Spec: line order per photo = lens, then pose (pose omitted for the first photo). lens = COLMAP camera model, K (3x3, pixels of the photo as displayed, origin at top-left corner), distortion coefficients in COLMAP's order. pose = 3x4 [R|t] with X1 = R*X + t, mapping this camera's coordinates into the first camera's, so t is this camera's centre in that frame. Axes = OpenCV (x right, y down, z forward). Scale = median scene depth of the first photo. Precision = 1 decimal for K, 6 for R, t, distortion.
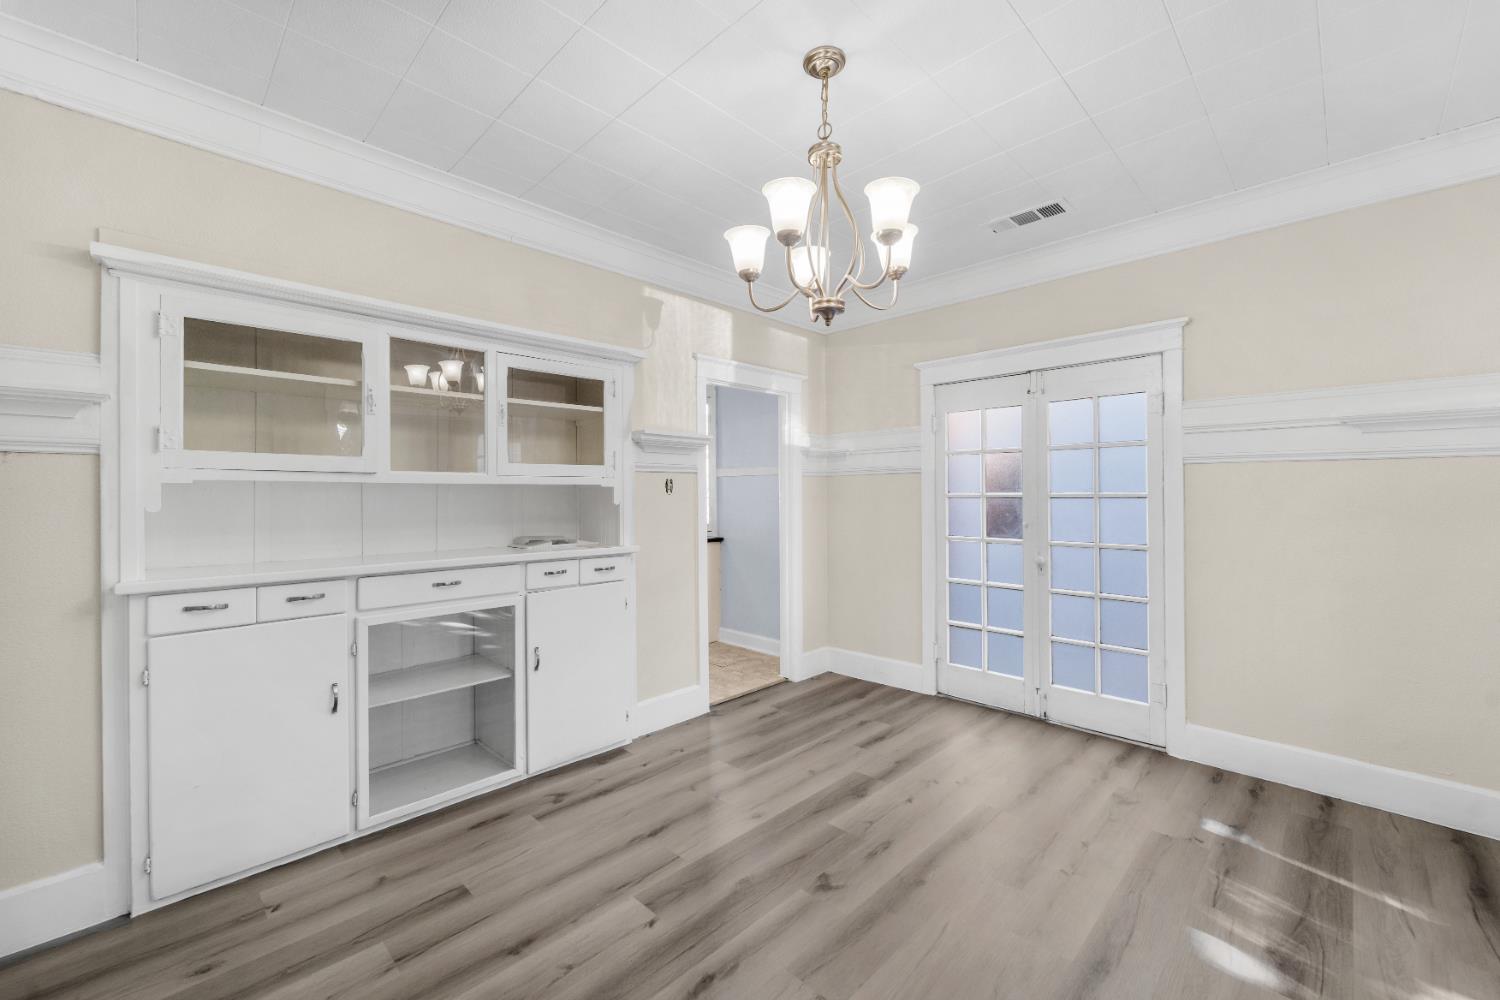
lens RADIAL K [[609.0, 0, 747.5], [0, 609.0, 487.6], [0, 0, 1]] dist [-0.000032, -0.000086]
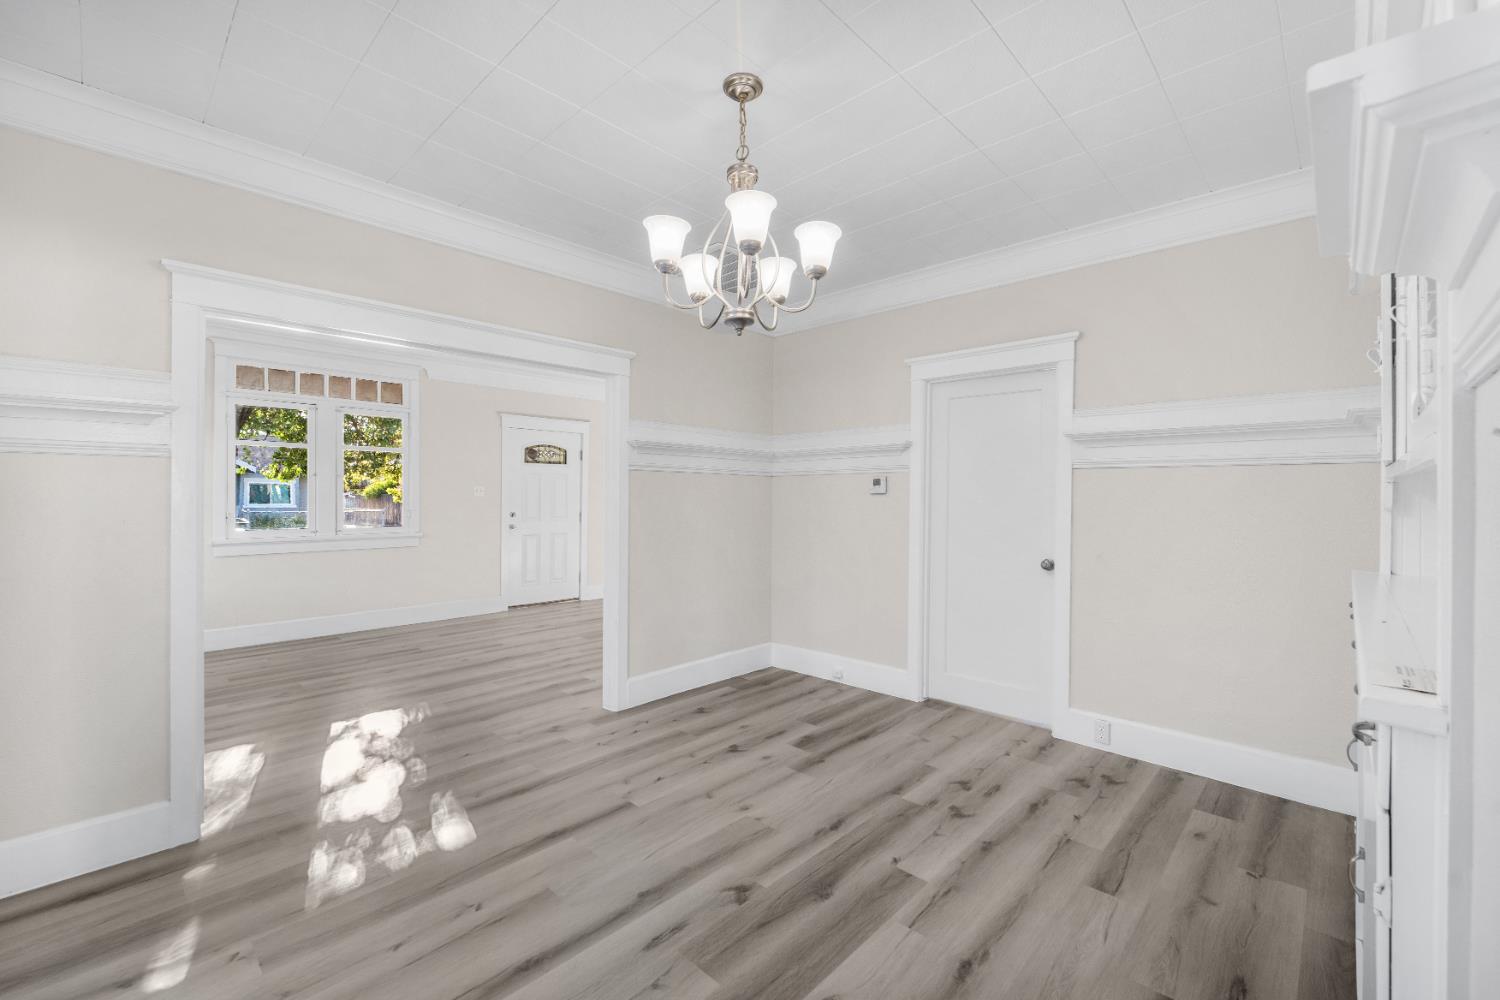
lens RADIAL K [[619.7, 0, 760.1], [0, 619.7, 495.9], [0, 0, 1]] dist [-0.002271, -0.000243]
pose [[-0.999241, 0.003803, -0.038775, 0.102859], [0.004197, 0.999940, -0.010080, 0.017586], [0.038734, -0.010235, -0.999197, 1.546667]]
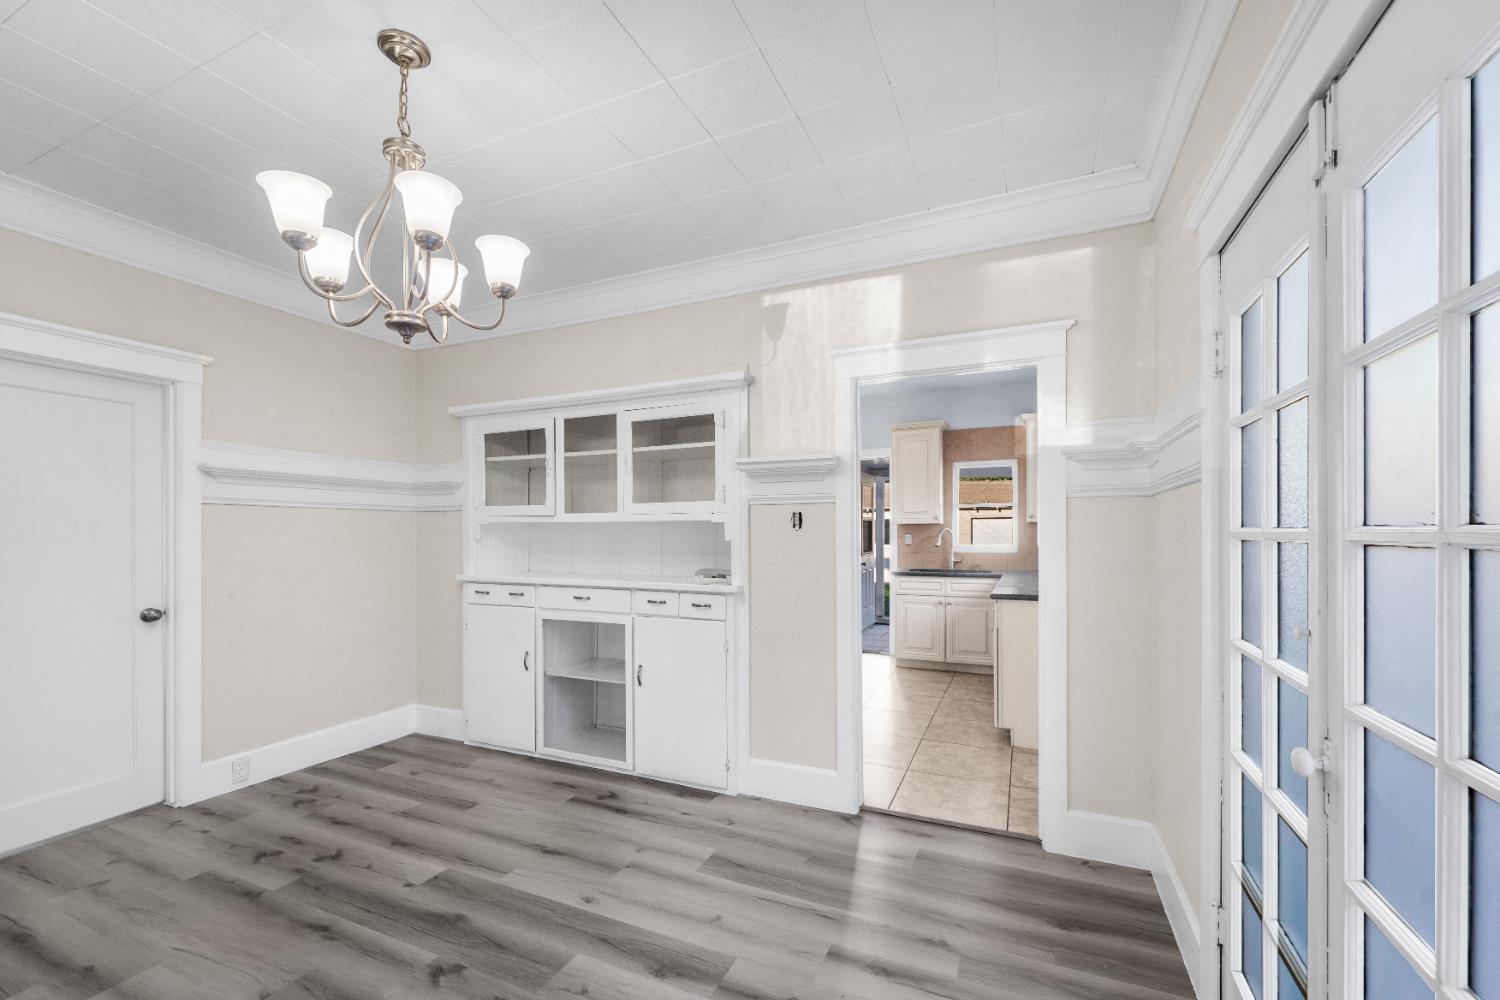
lens RADIAL K [[612.1, 0, 744.0], [0, 612.1, 531.5], [0, 0, 1]] dist [-0.000558, -0.000362]
pose [[0.349326, 0.005274, -0.936986, 0.857915], [0.012043, 0.999876, 0.010118, 0.004589], [0.936924, -0.014819, 0.349219, 0.855712]]
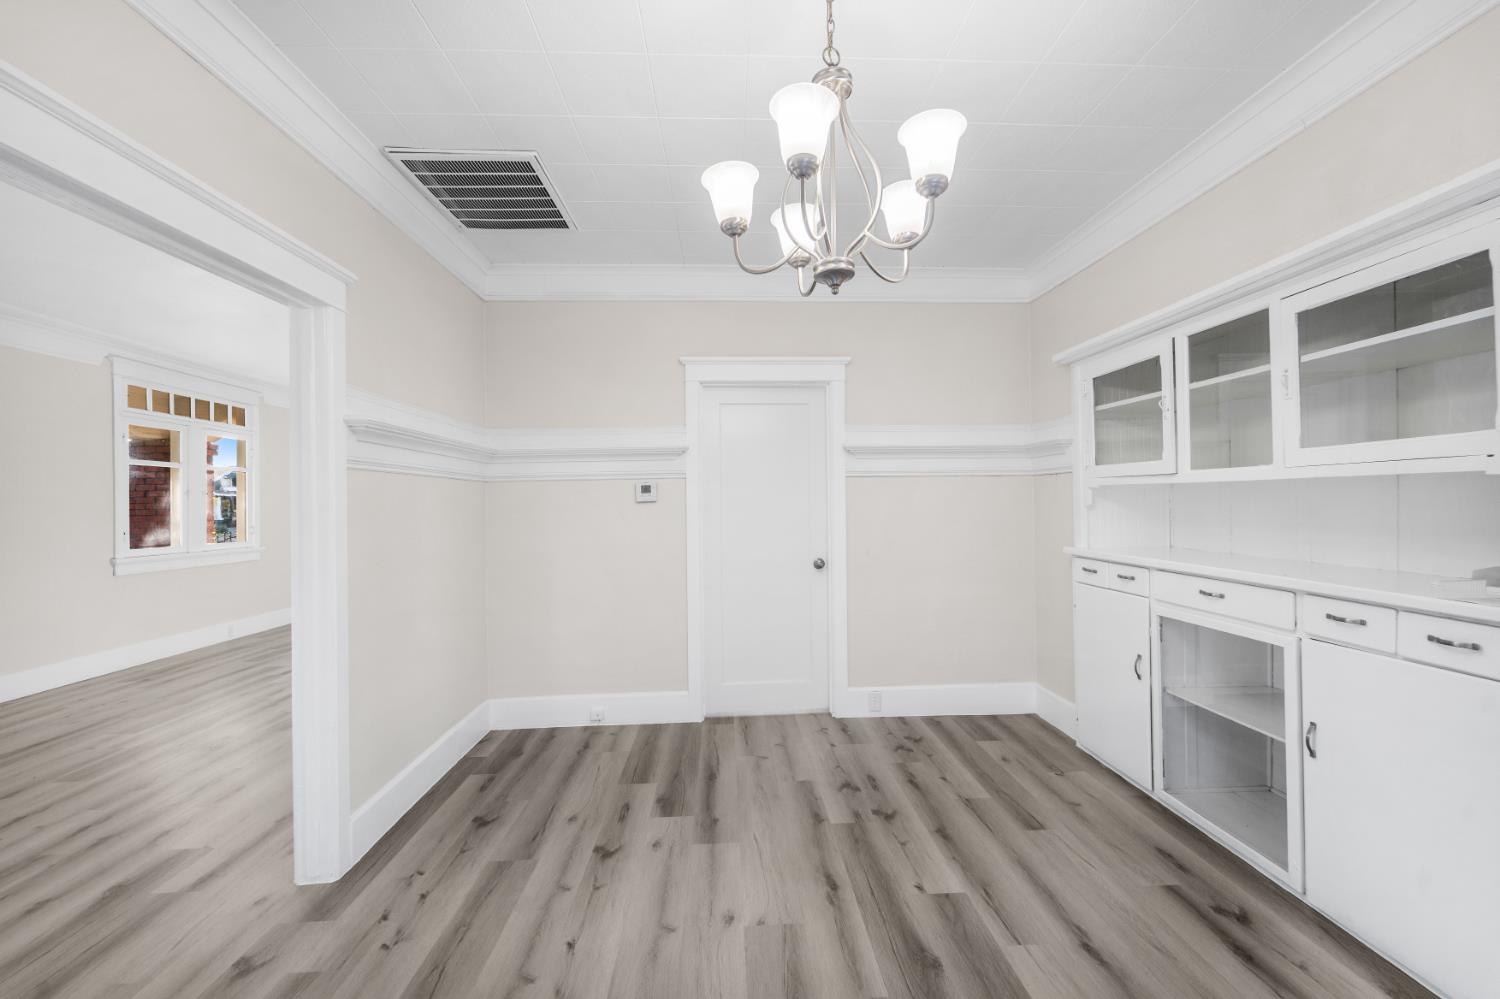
lens RADIAL K [[598.6, 0, 758.0], [0, 598.6, 498.4], [0, 0, 1]] dist [0.000013, -0.000229]
pose [[-0.667171, 0.013348, -0.744785, 0.592941], [0.027357, 0.999604, -0.006592, 0.005174], [0.744402, -0.024774, -0.667272, 1.078021]]
